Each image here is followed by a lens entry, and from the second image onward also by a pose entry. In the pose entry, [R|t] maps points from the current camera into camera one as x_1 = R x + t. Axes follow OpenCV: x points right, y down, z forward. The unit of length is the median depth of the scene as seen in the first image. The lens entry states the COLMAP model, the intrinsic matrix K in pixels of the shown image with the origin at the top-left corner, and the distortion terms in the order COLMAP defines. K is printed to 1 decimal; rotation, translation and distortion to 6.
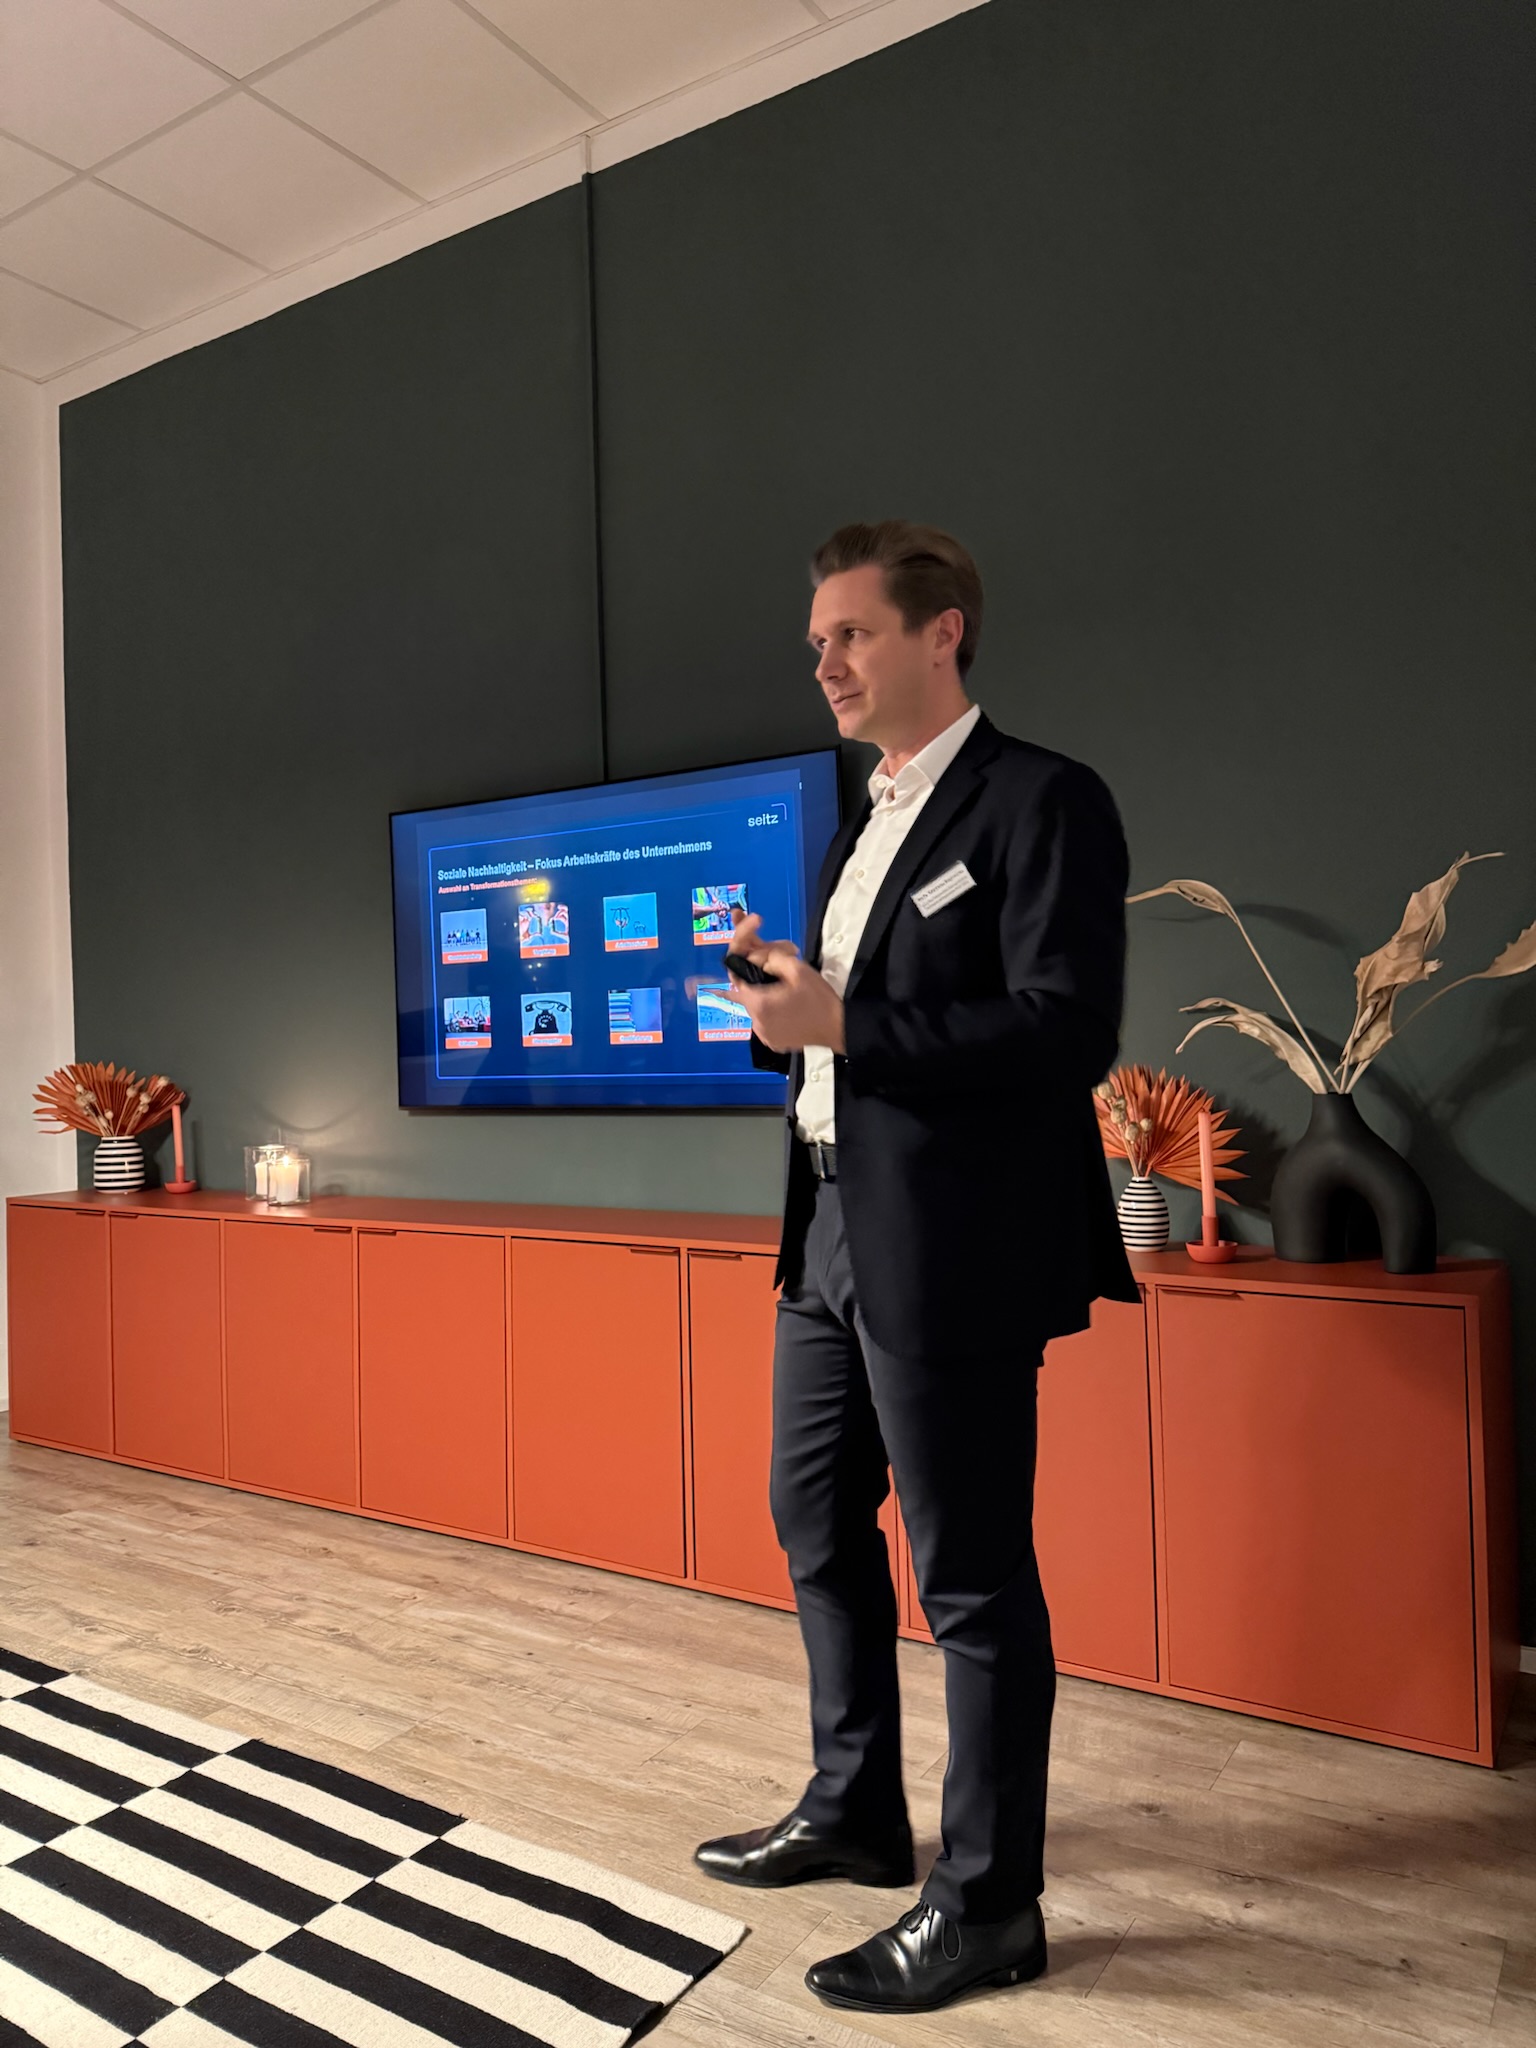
lens RADIAL K [[1443.5, 0, 768.0], [0, 1443.5, 1024.0], [0, 0, 1]] dist [0.002101, -0.003027]
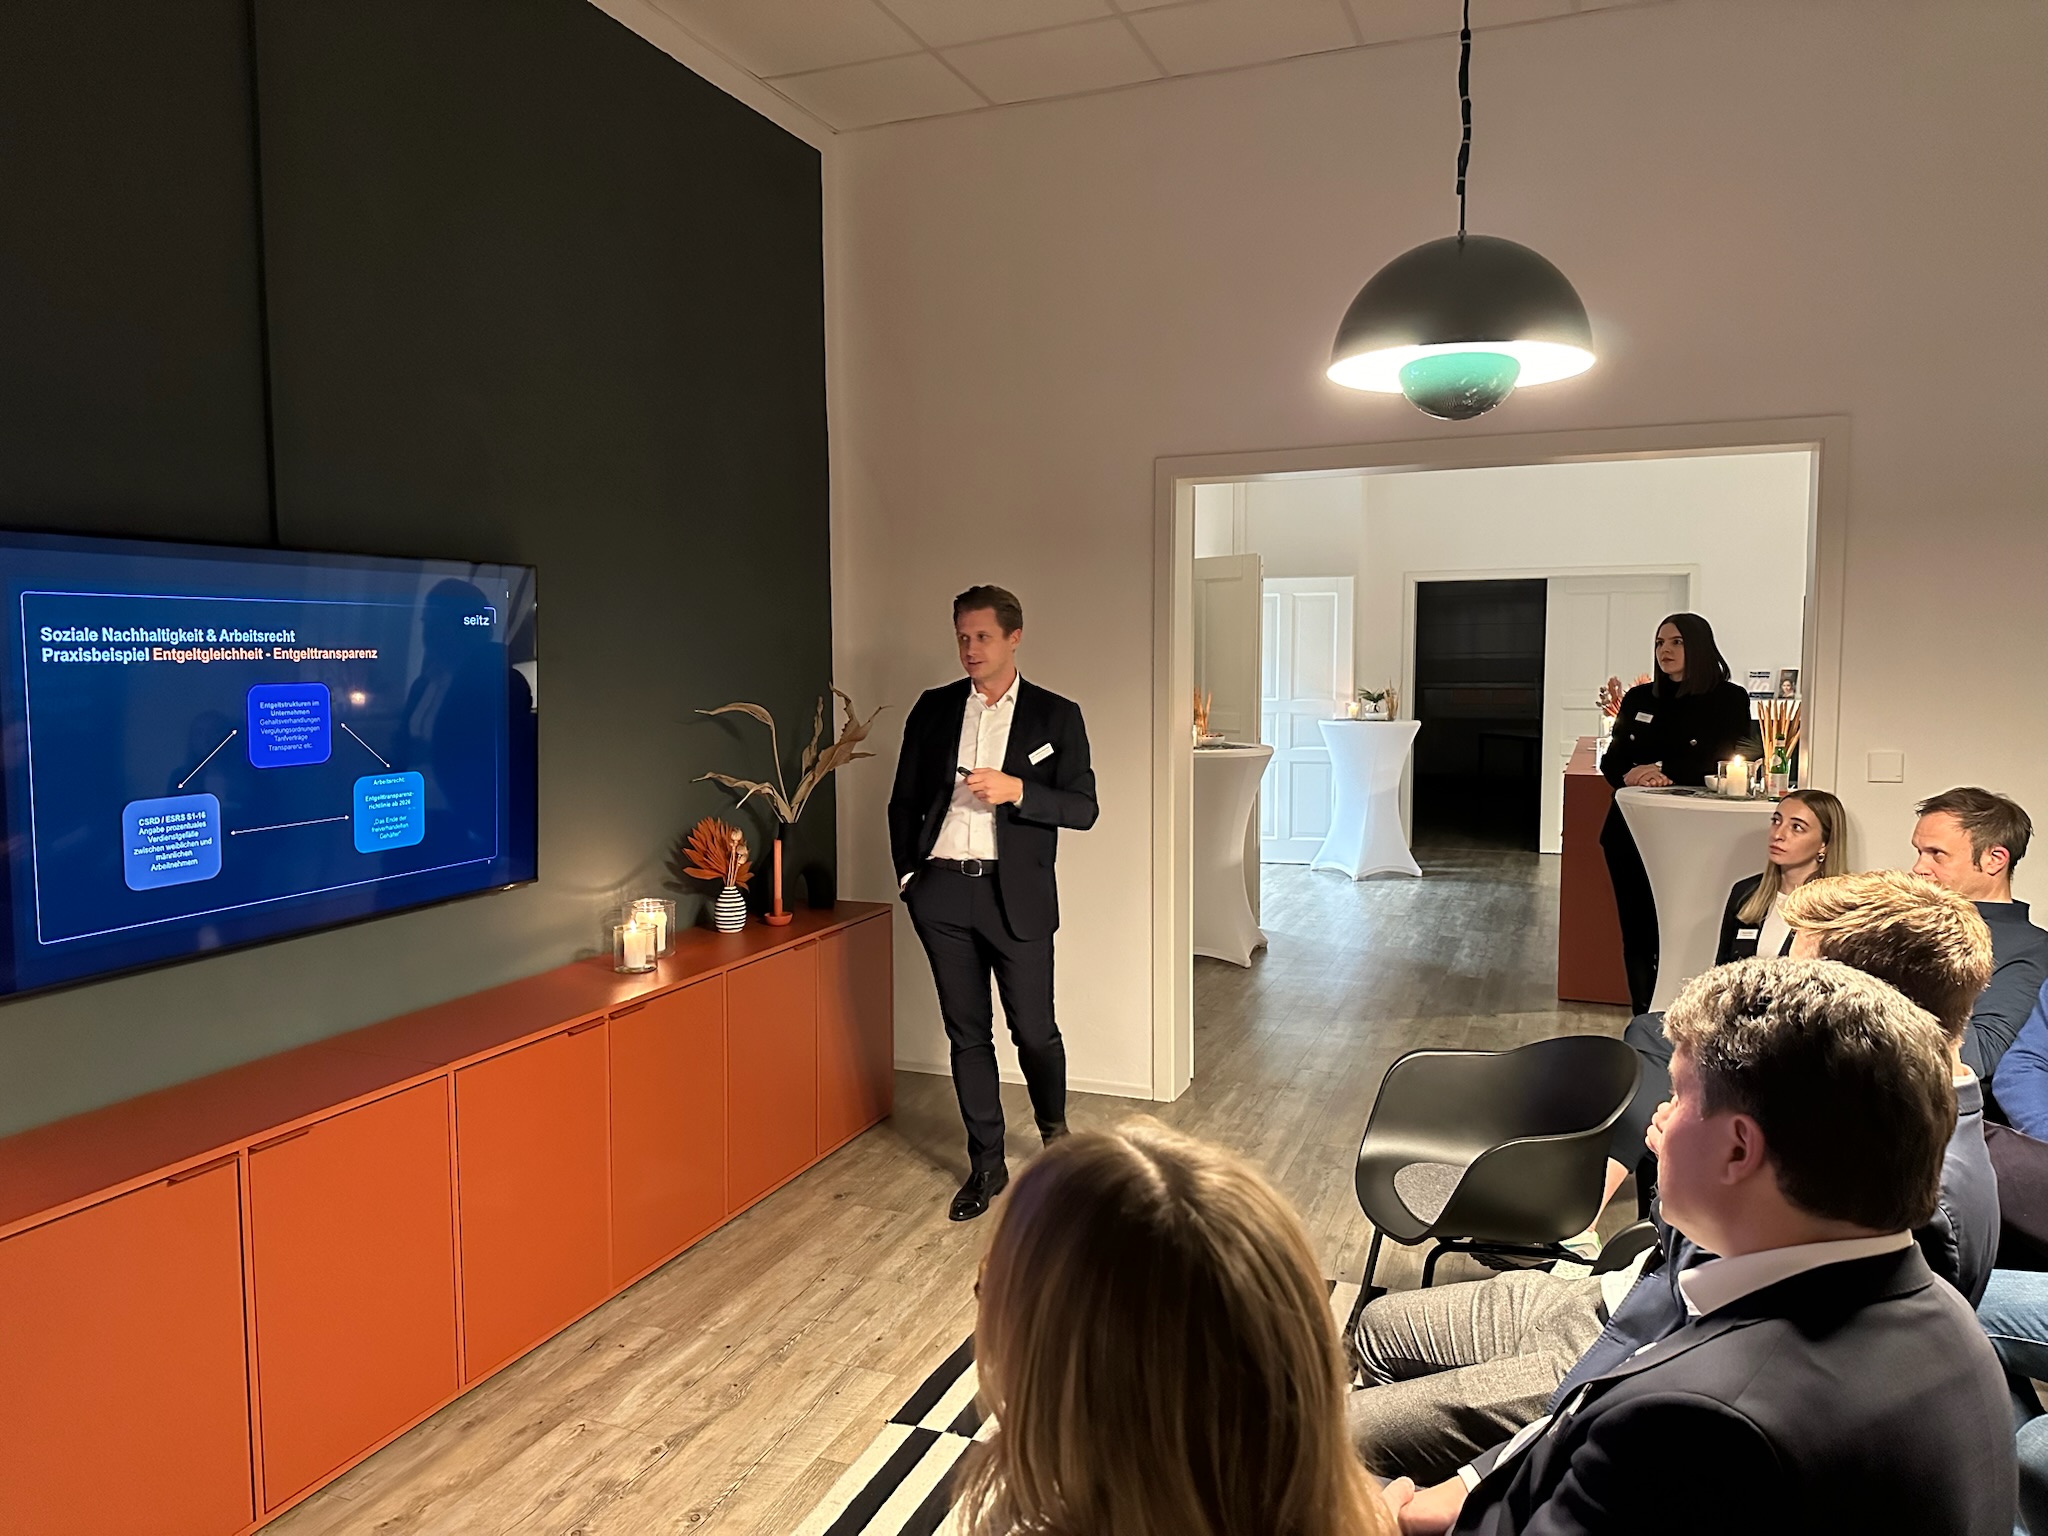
lens RADIAL K [[1433.0, 0, 1024.0], [0, 1433.0, 768.0], [0, 0, 1]] dist [0.089587, -0.113026]
pose [[-0.173775, -0.058022, 0.983075, -1.240059], [-0.006319, 0.998308, 0.057805, -0.107410], [-0.984765, 0.003833, -0.173848, 0.871600]]
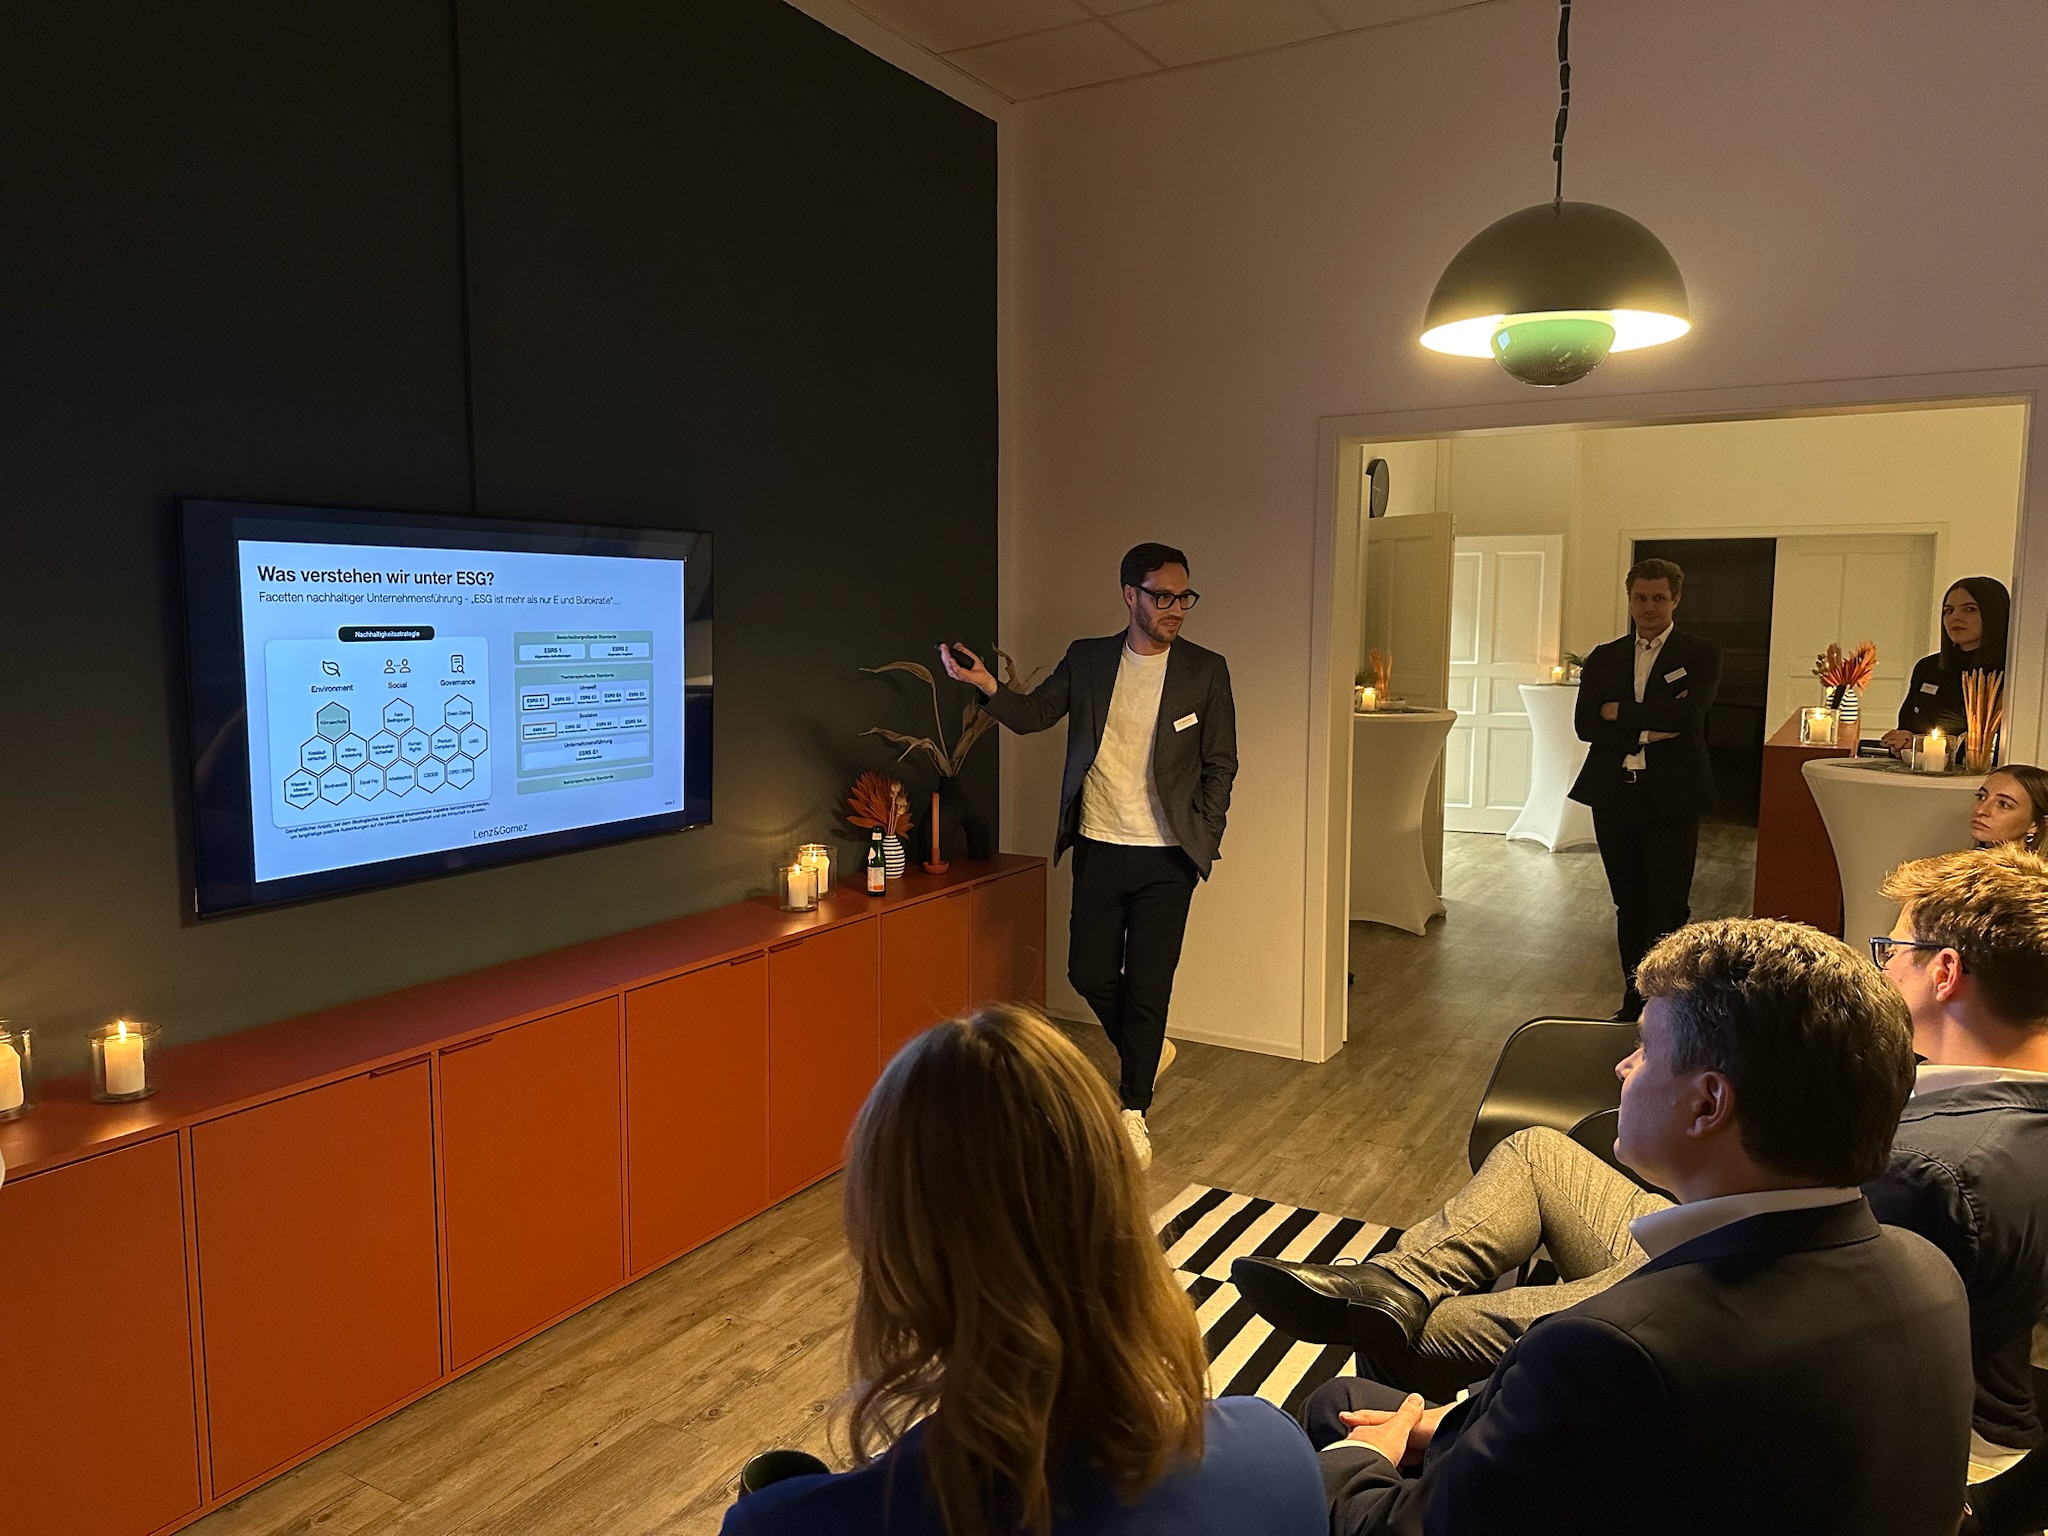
lens RADIAL K [[1433.0, 0, 1024.0], [0, 1433.0, 768.0], [0, 0, 1]] dist [0.089587, -0.113026]
pose [[-0.028200, -0.088144, 0.995708, -1.287730], [-0.016817, 0.996005, 0.087694, -0.110127], [-0.999461, -0.014272, -0.029569, 0.815107]]
